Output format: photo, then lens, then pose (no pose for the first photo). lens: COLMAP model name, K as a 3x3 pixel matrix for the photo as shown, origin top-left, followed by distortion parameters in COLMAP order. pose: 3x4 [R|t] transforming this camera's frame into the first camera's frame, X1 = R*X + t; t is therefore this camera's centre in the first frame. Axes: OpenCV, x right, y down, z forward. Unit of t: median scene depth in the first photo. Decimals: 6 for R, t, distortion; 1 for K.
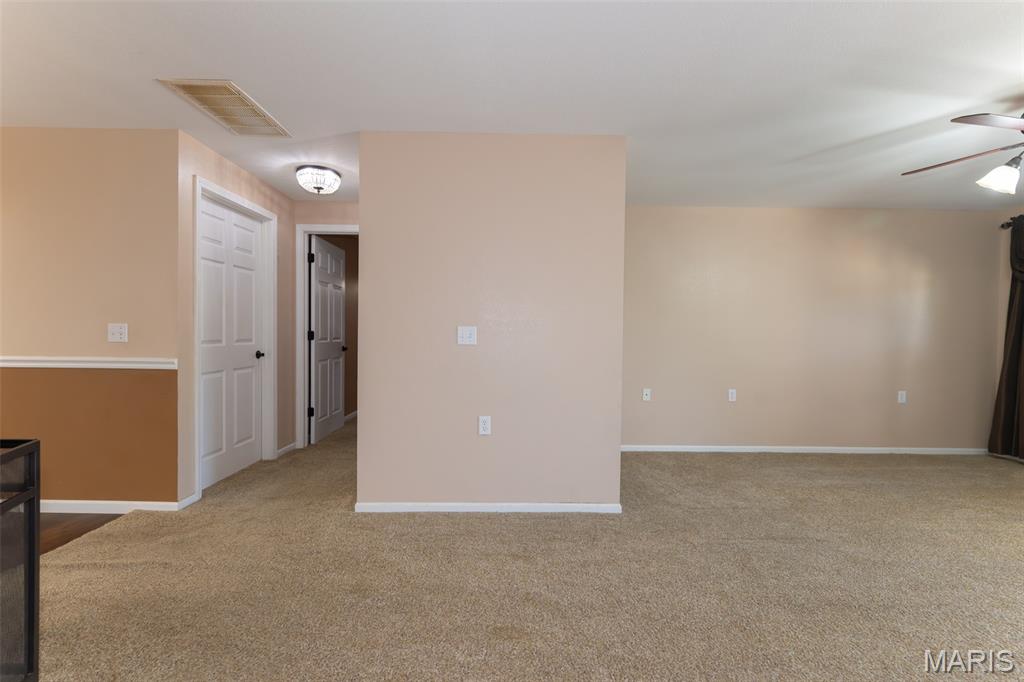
lens RADIAL K [[452.7, 0, 517.0], [0, 452.7, 343.7], [0, 0, 1]] dist [0.000187, -0.000345]
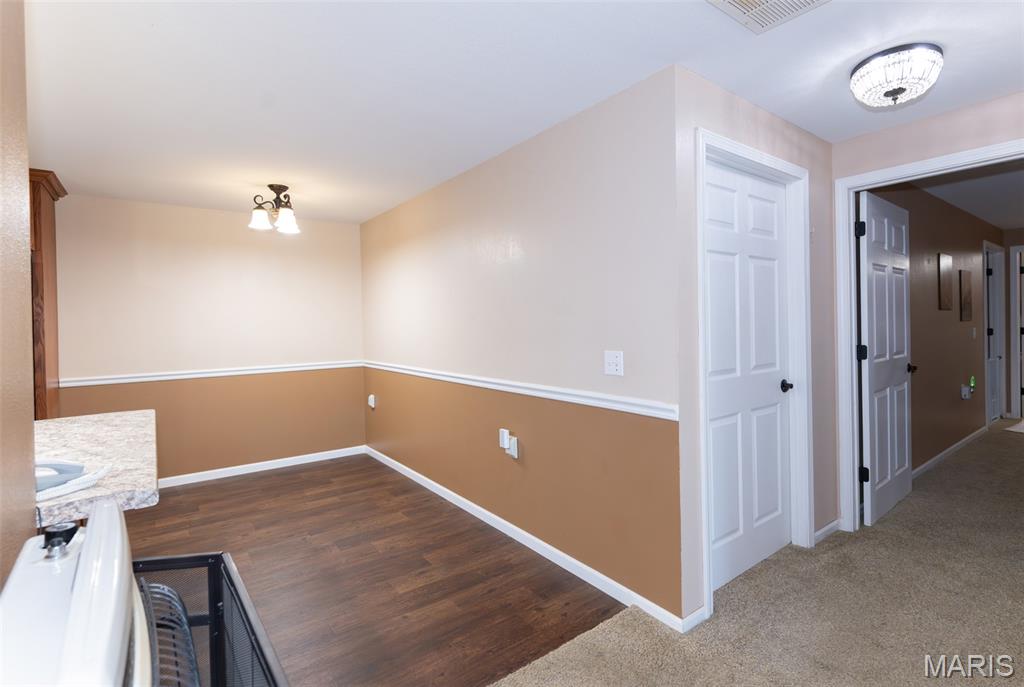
lens RADIAL K [[514.1, 0, 516.2], [0, 514.1, 325.1], [0, 0, 1]] dist [0.000036, 0.000175]
pose [[0.569786, -0.029281, -0.821271, -0.188381], [0.003530, 0.999443, -0.033185, -0.044265], [0.821786, 0.016009, 0.569572, 0.267827]]
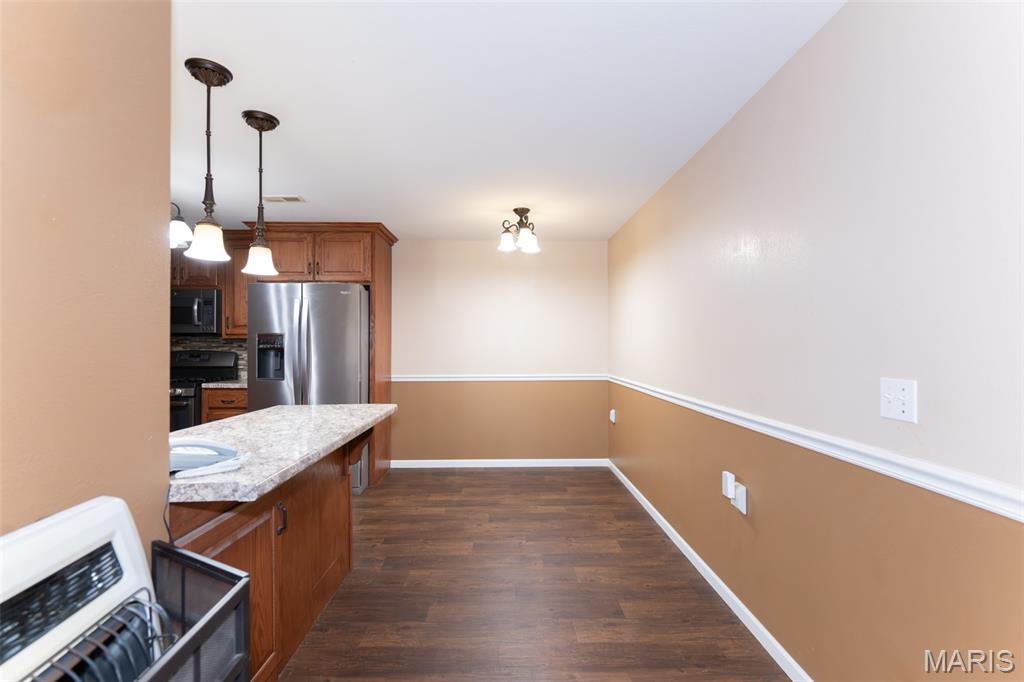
lens RADIAL K [[452.7, 0, 517.0], [0, 452.7, 343.7], [0, 0, 1]] dist [0.000187, -0.000345]
pose [[-0.007599, -0.026834, -0.999611, -0.314333], [-0.034212, 0.999062, -0.026559, -0.039938], [0.999386, 0.033997, -0.008510, 0.458253]]
